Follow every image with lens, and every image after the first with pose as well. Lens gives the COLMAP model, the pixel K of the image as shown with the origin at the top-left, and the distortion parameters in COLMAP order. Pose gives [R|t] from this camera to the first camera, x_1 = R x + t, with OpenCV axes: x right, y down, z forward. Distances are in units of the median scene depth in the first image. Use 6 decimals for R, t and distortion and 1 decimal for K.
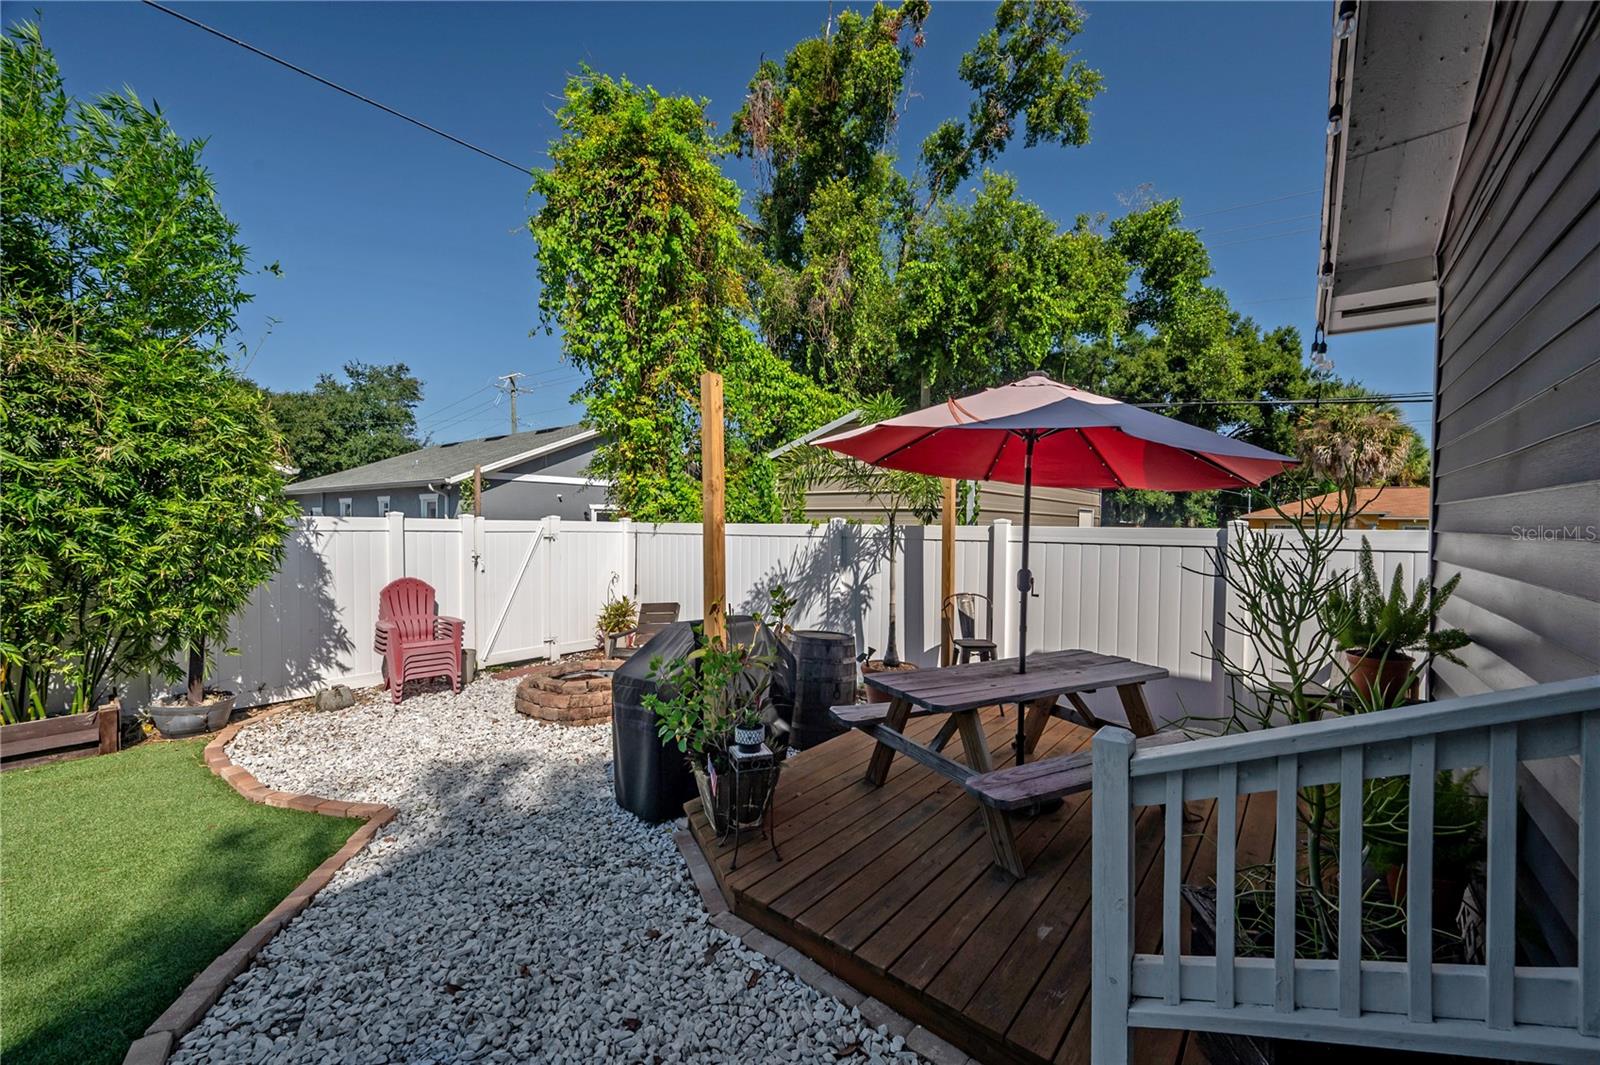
lens RADIAL K [[626.9, 0, 800.0], [0, 626.9, 532.5], [0, 0, 1]] dist [-0.001014, 0.004680]
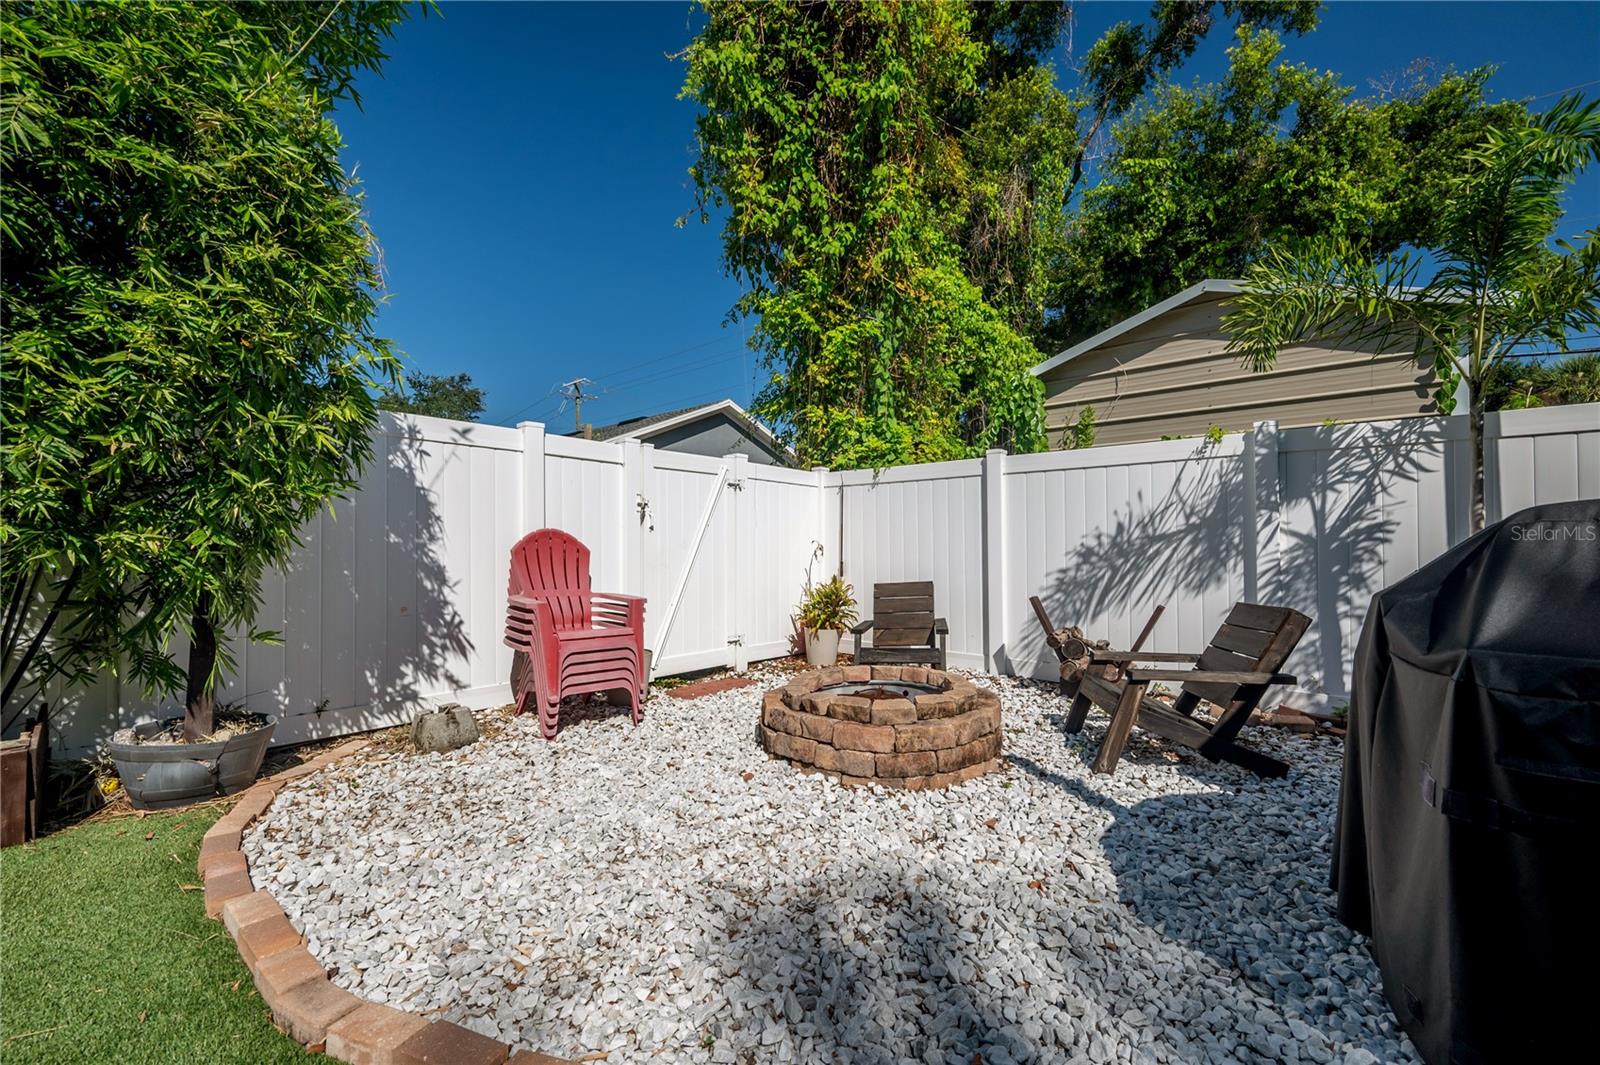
lens RADIAL K [[637.7, 0, 803.1], [0, 637.7, 534.2], [0, 0, 1]] dist [0.002003, 0.000222]
pose [[0.997902, -0.010938, -0.063812, -0.386329], [0.008704, 0.999343, -0.035178, 0.114918], [0.064155, 0.034548, 0.997342, 0.449865]]
